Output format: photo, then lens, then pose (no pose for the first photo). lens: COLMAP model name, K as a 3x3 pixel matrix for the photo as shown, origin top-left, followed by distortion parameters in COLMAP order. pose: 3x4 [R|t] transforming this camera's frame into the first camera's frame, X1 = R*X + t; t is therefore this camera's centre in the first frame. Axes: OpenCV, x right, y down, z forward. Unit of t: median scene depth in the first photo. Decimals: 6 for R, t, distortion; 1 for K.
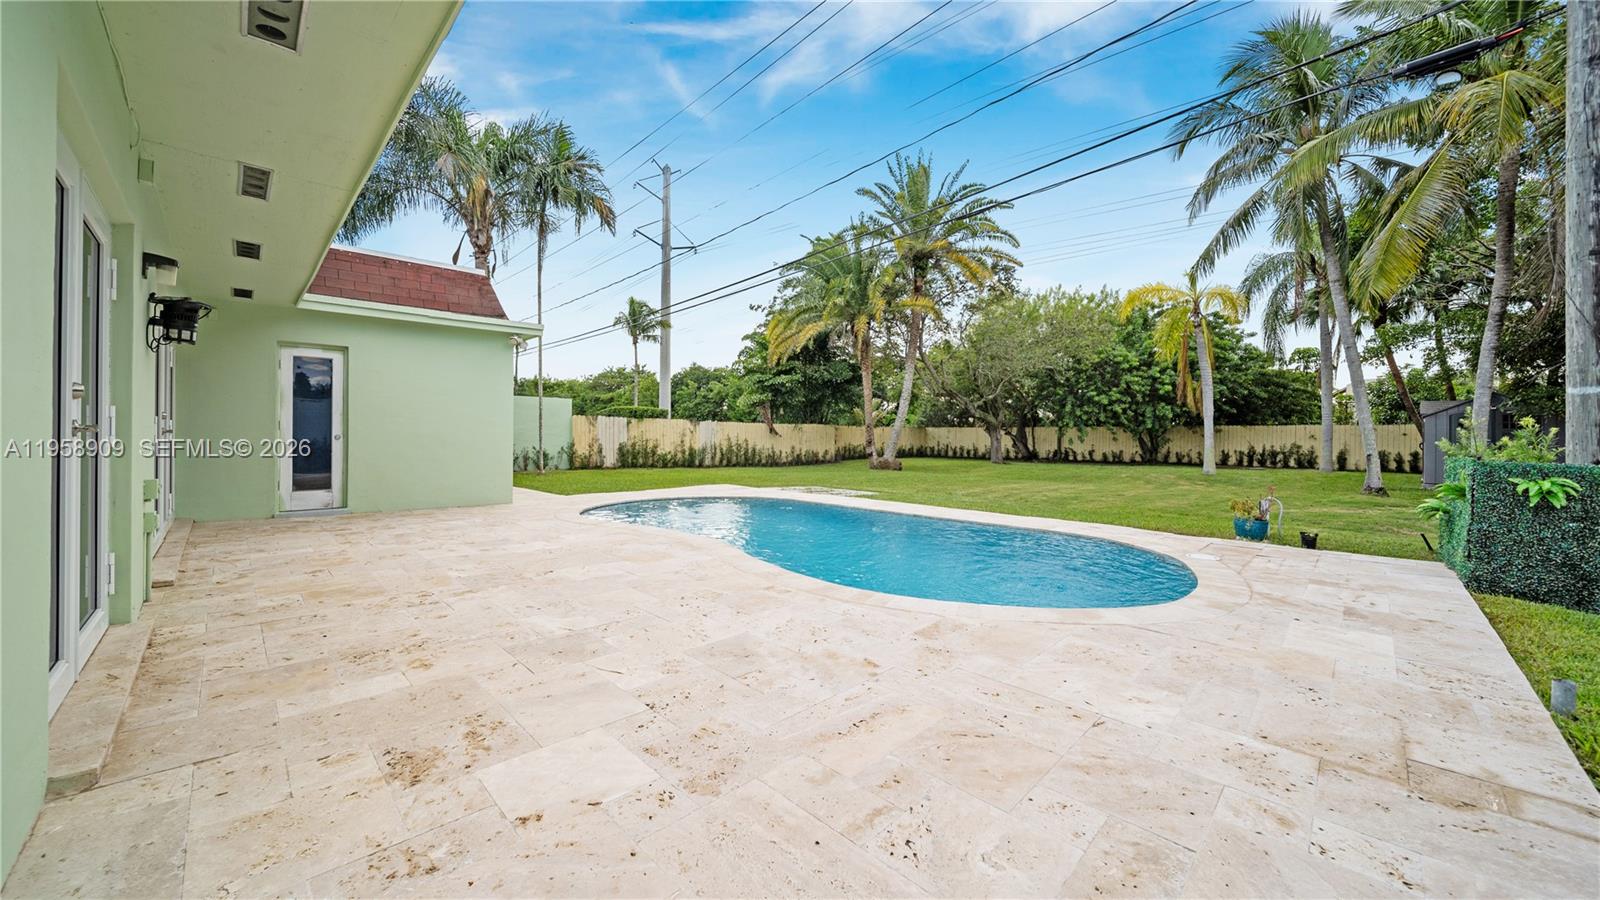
lens RADIAL K [[561.7, 0, 800.0], [0, 561.7, 450.0], [0, 0, 1]] dist [0.000472, 0.000007]
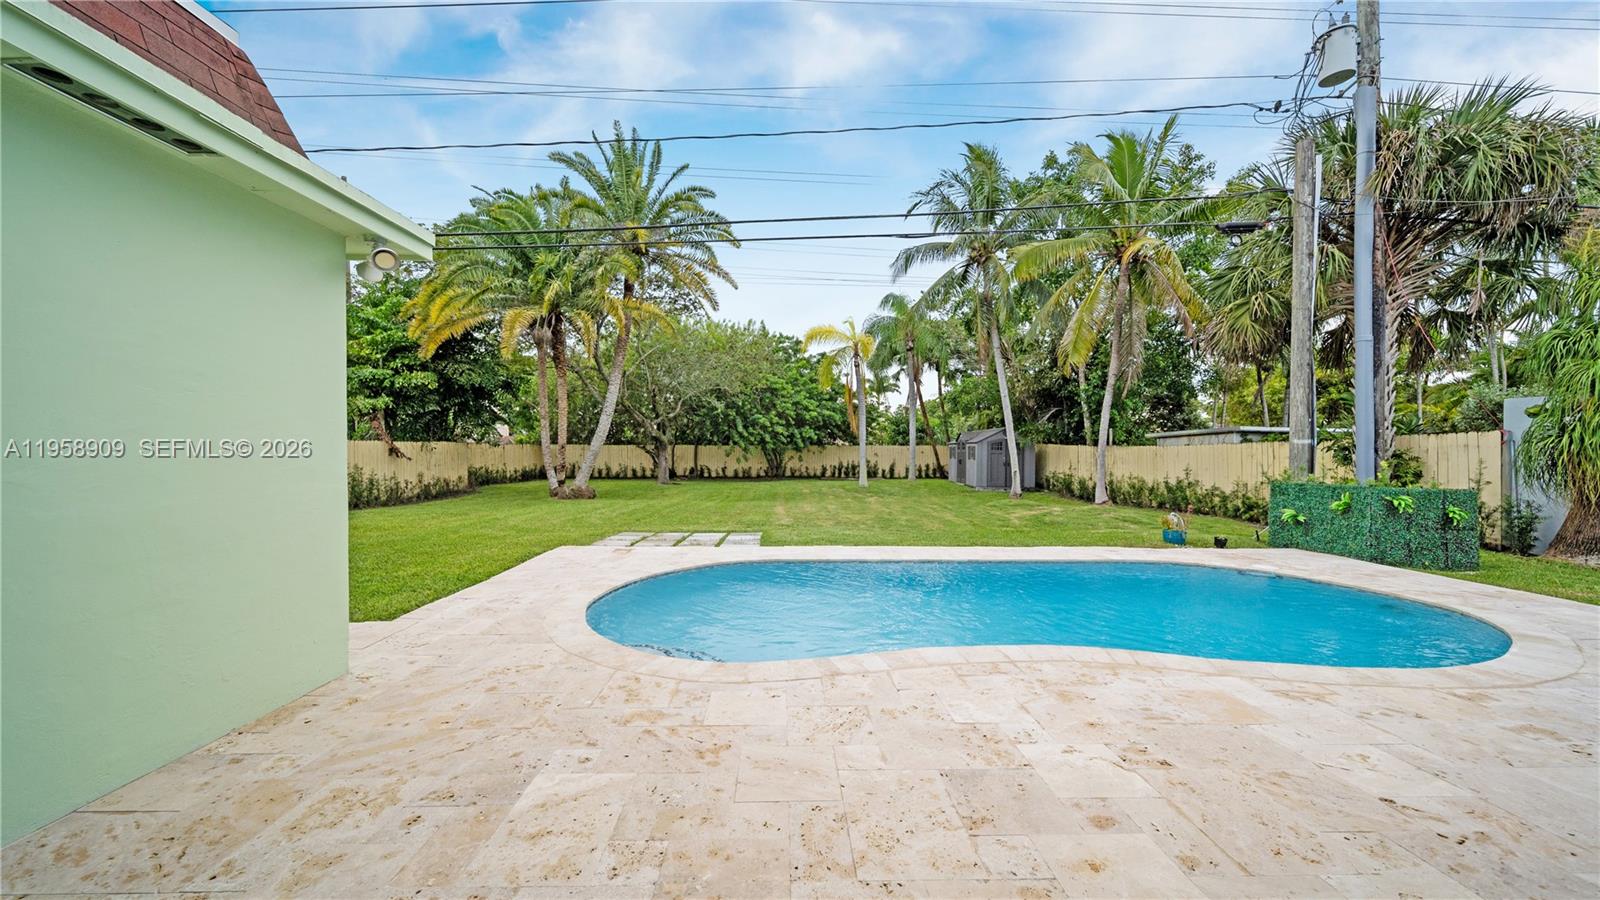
lens RADIAL K [[568.0, 0, 816.0], [0, 568.0, 470.7], [0, 0, 1]] dist [-0.001527, -0.000263]
pose [[0.706683, -0.028321, 0.706963, -0.169657], [0.020506, 0.999599, 0.019546, -0.014182], [-0.707233, 0.000684, 0.706981, 0.147244]]
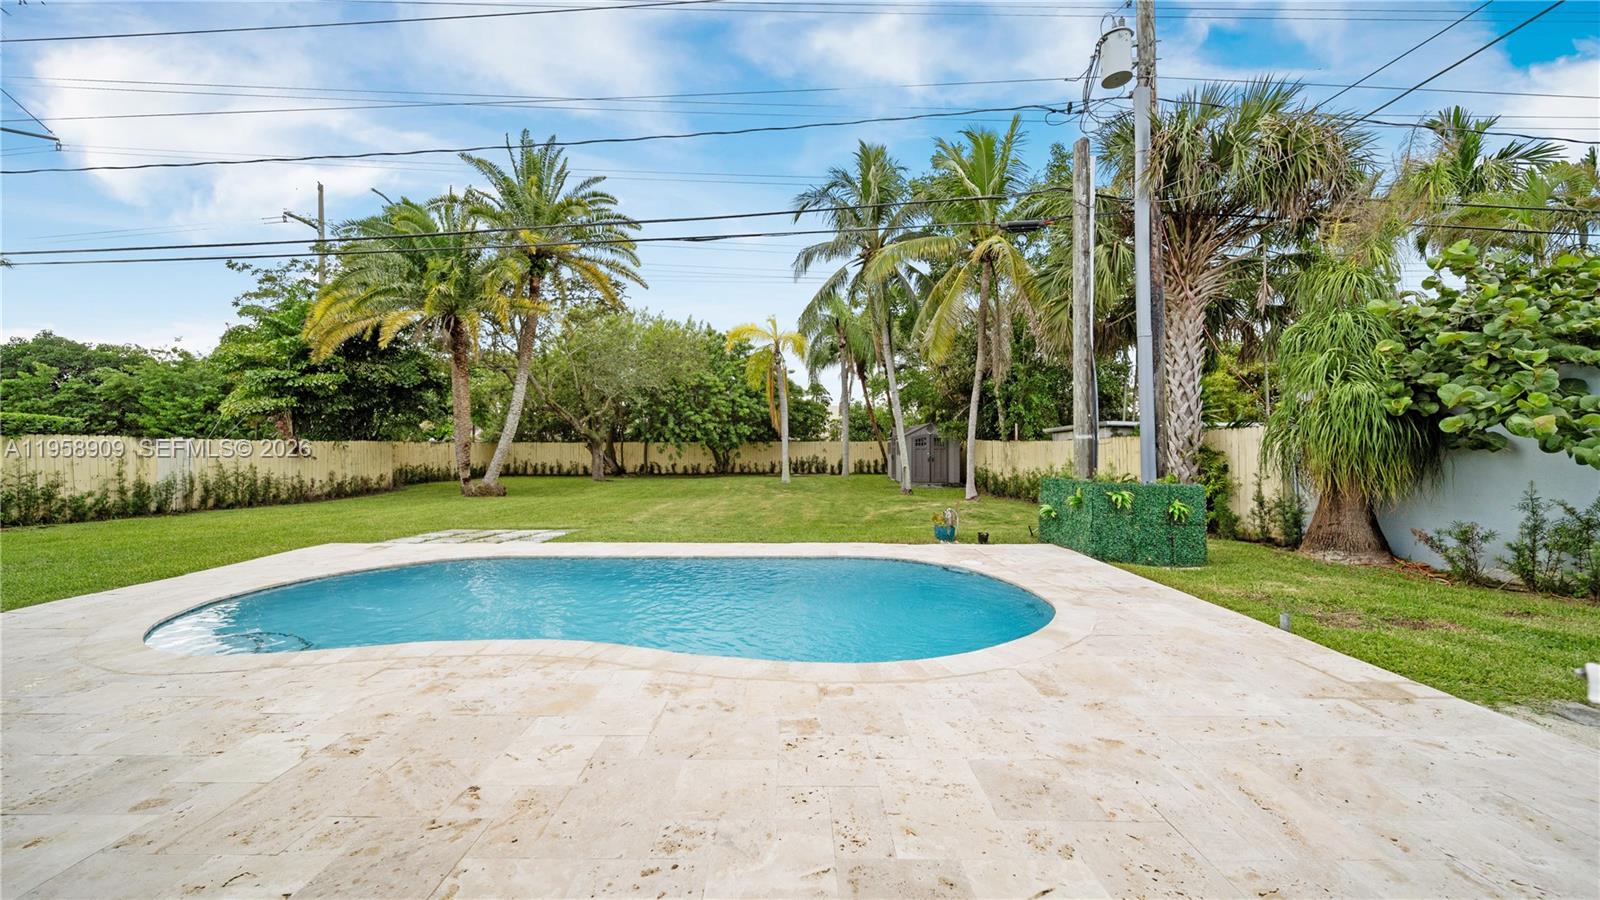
lens RADIAL K [[567.1, 0, 800.0], [0, 567.1, 450.0], [0, 0, 1]] dist [0.001010, 0.000106]
pose [[0.720483, -0.011627, 0.693375, -0.086336], [0.025951, 0.999611, -0.010203, -0.012127], [-0.692987, 0.025345, 0.720504, 0.058836]]
